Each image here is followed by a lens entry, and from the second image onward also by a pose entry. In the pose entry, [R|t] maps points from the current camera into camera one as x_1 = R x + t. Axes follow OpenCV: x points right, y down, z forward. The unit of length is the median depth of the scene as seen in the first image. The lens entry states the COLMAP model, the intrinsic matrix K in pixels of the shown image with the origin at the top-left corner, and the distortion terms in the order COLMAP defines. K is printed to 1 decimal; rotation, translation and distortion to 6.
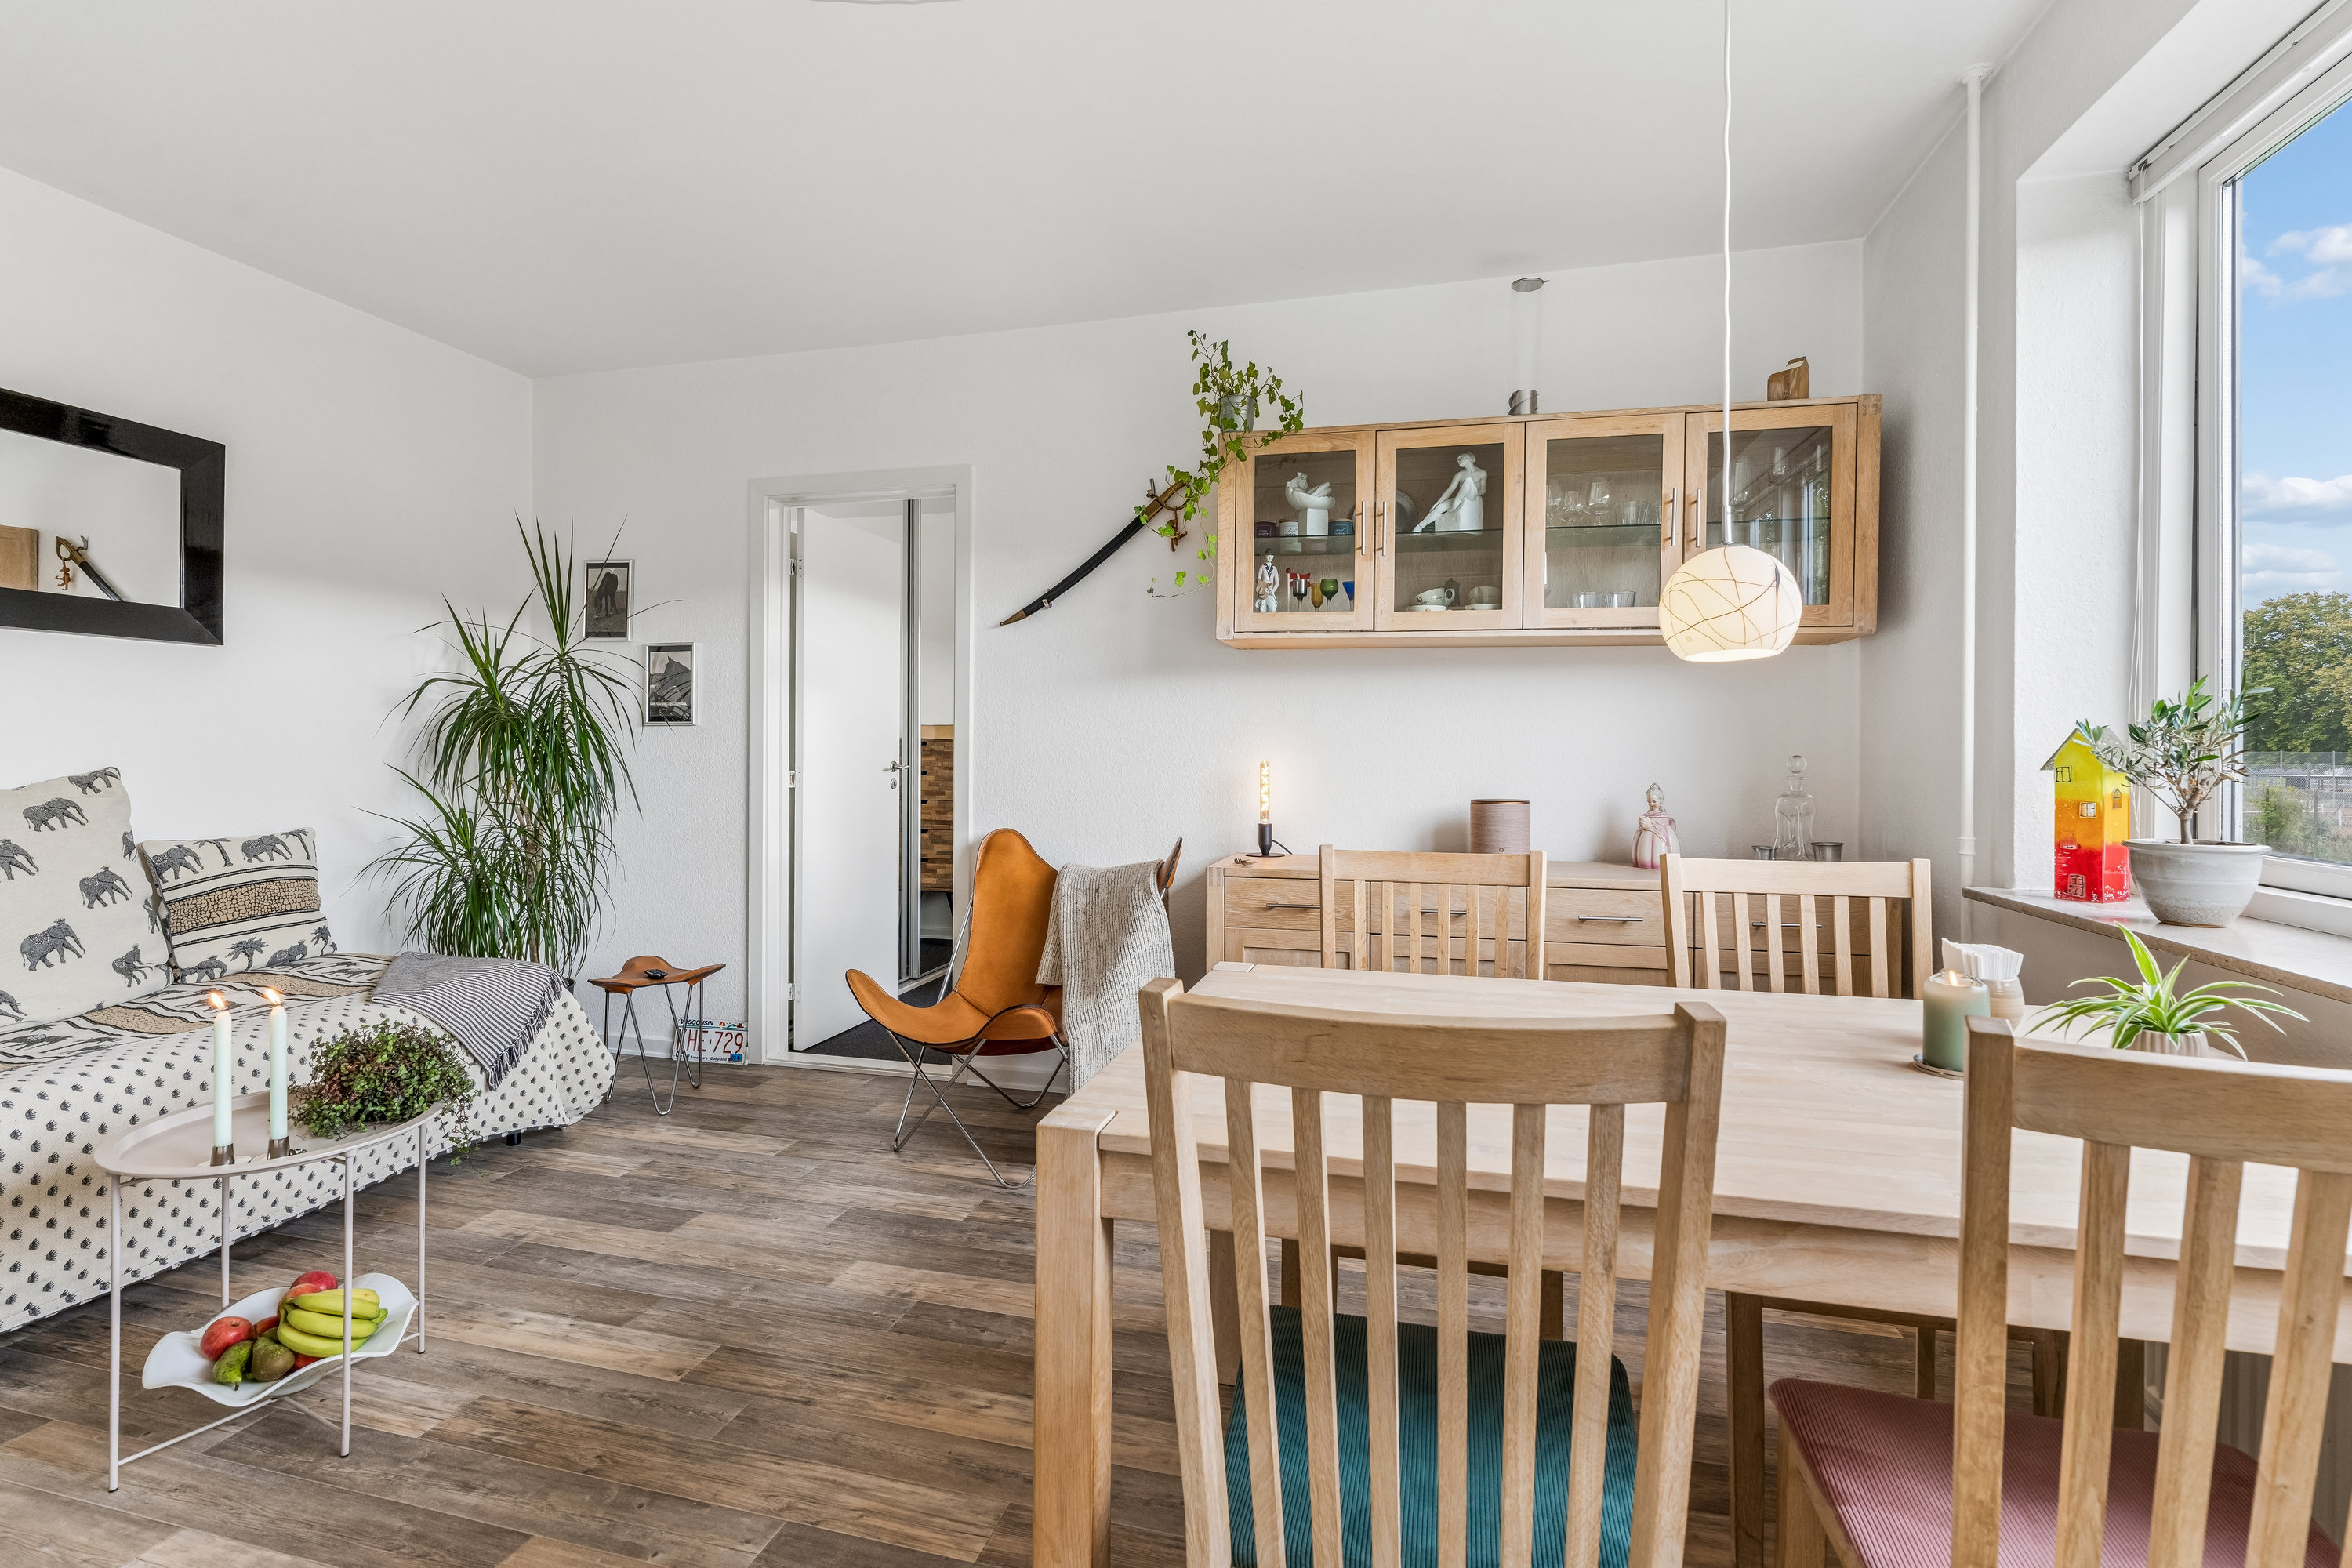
lens RADIAL K [[1059.2, 0, 1203.1], [0, 1059.2, 722.6], [0, 0, 1]] dist [-0.004593, 0.000417]
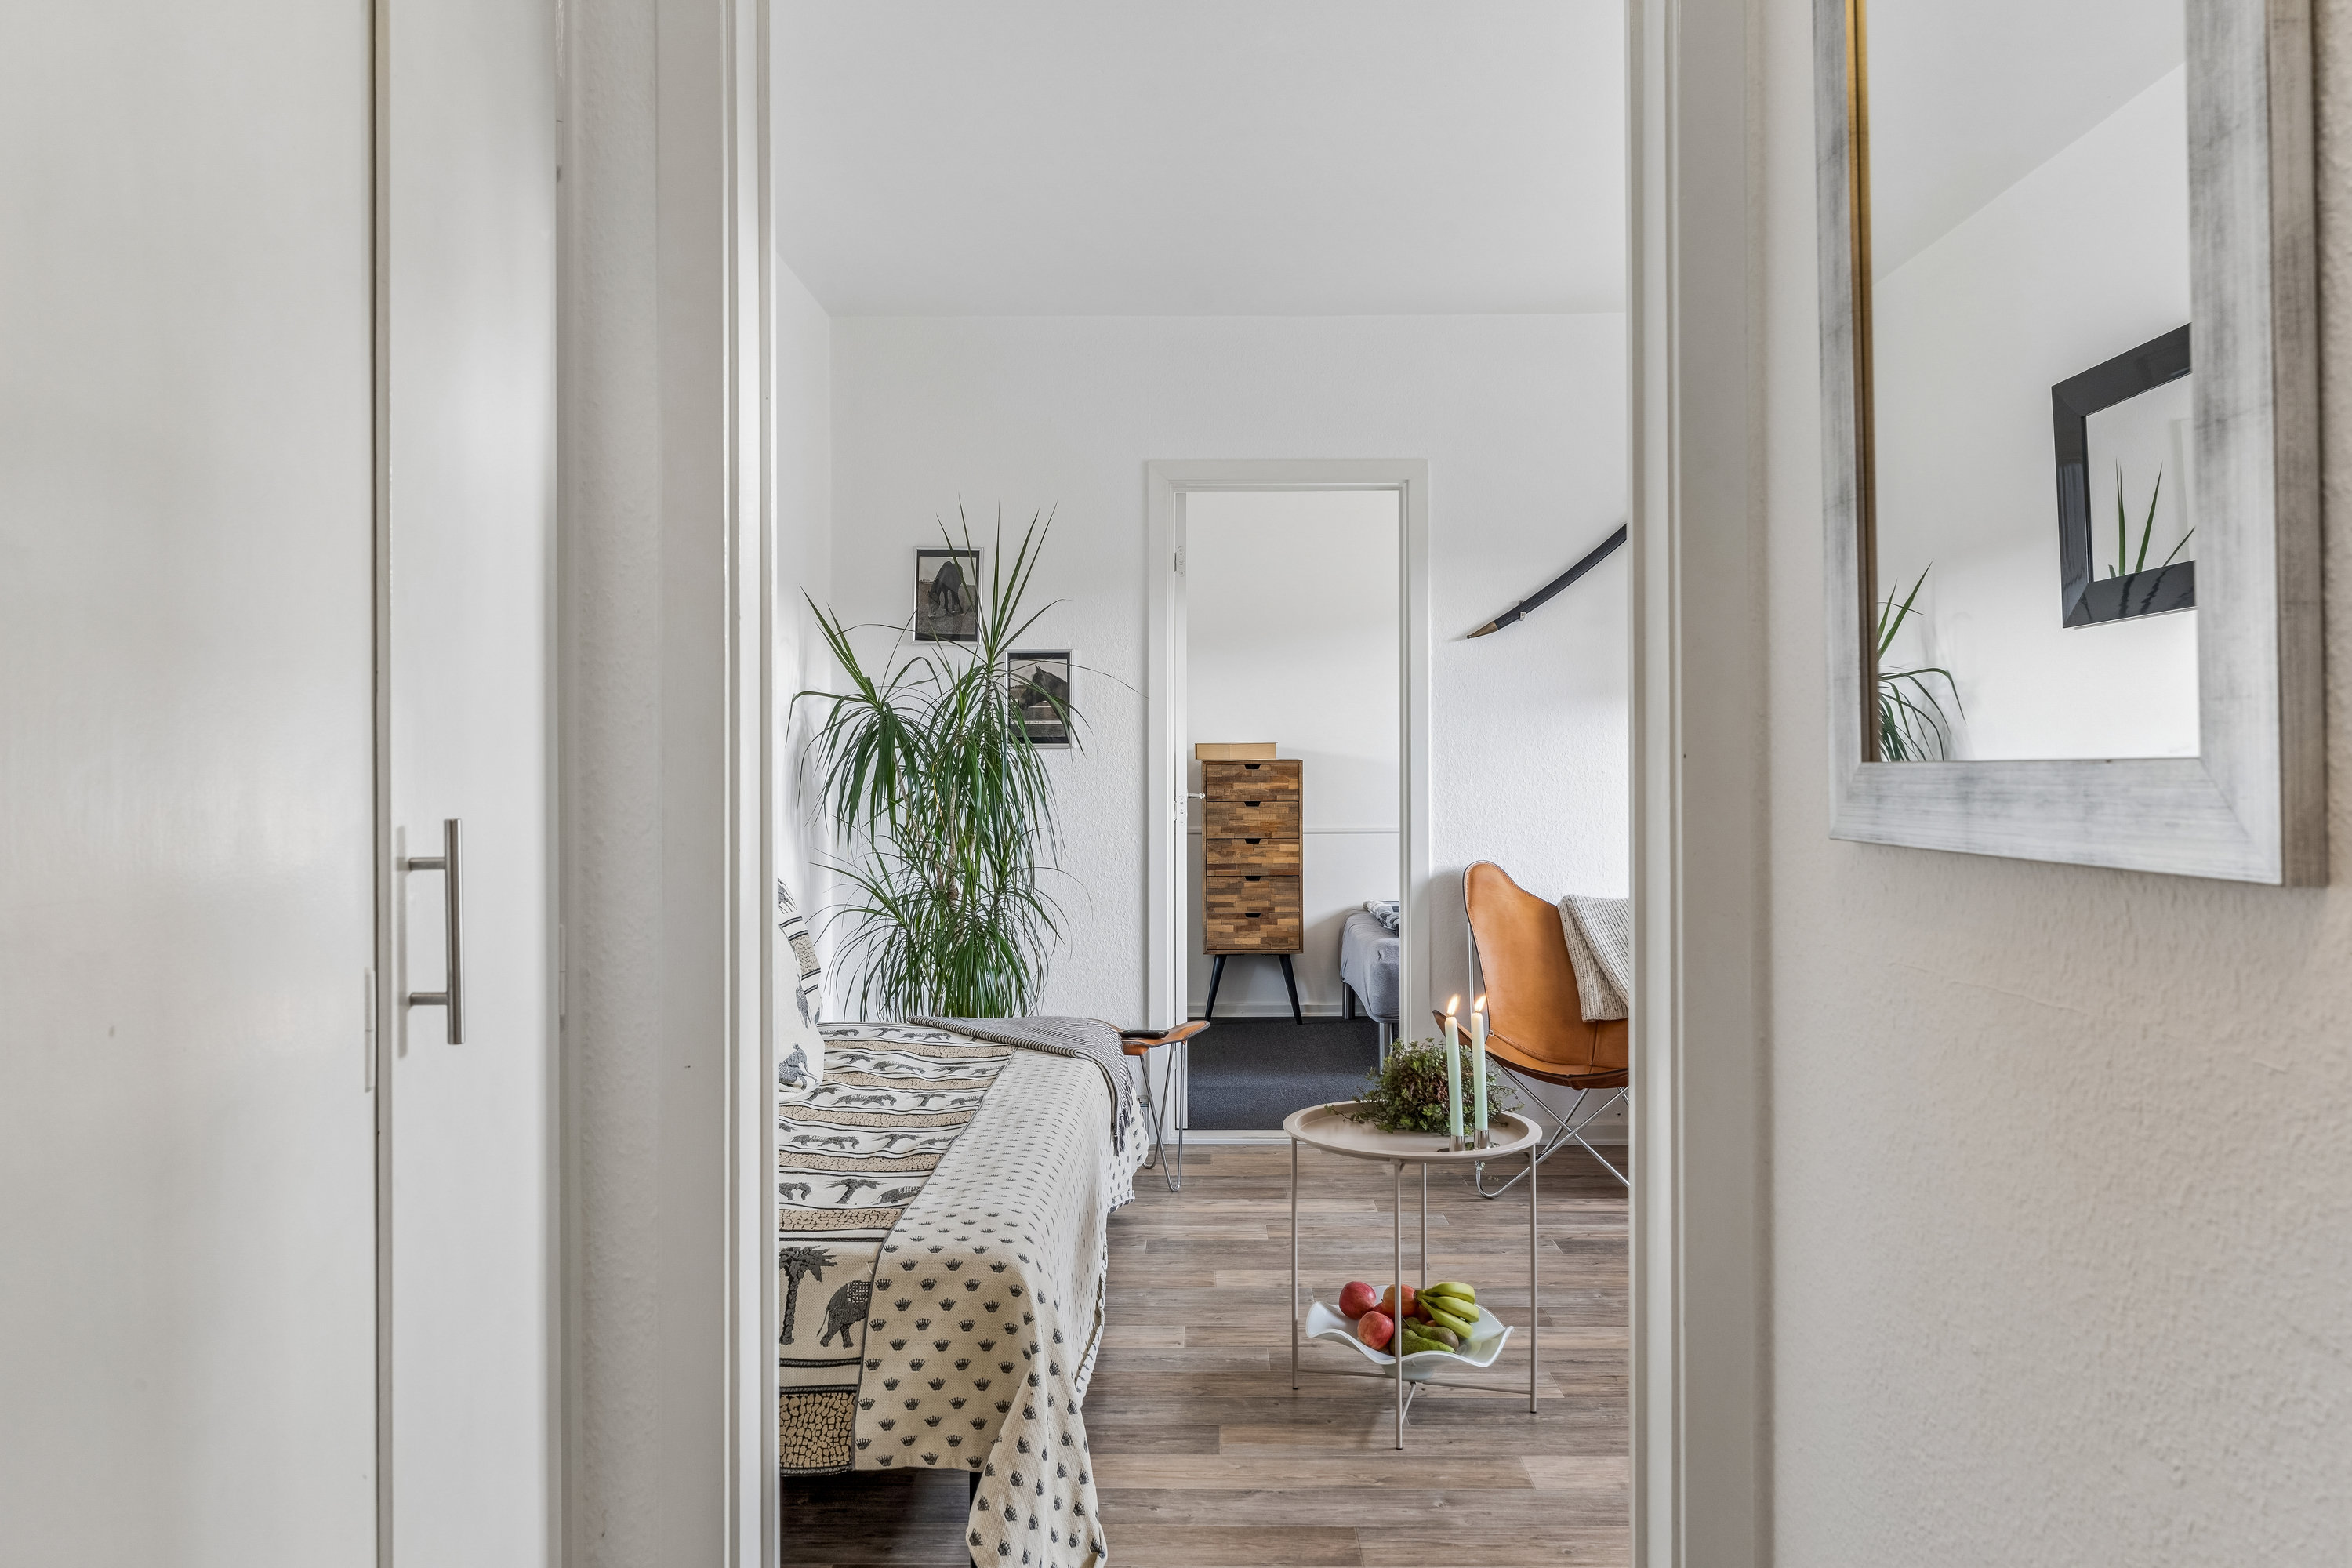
lens RADIAL K [[1554.3, 0, 1194.9], [0, 1554.3, 737.2], [0, 0, 1]] dist [0.001540, -0.000412]
pose [[0.972867, -0.006746, 0.231267, -0.735451], [0.007162, 0.999974, -0.000962, -0.004427], [-0.231255, 0.002592, 0.972890, -0.240163]]
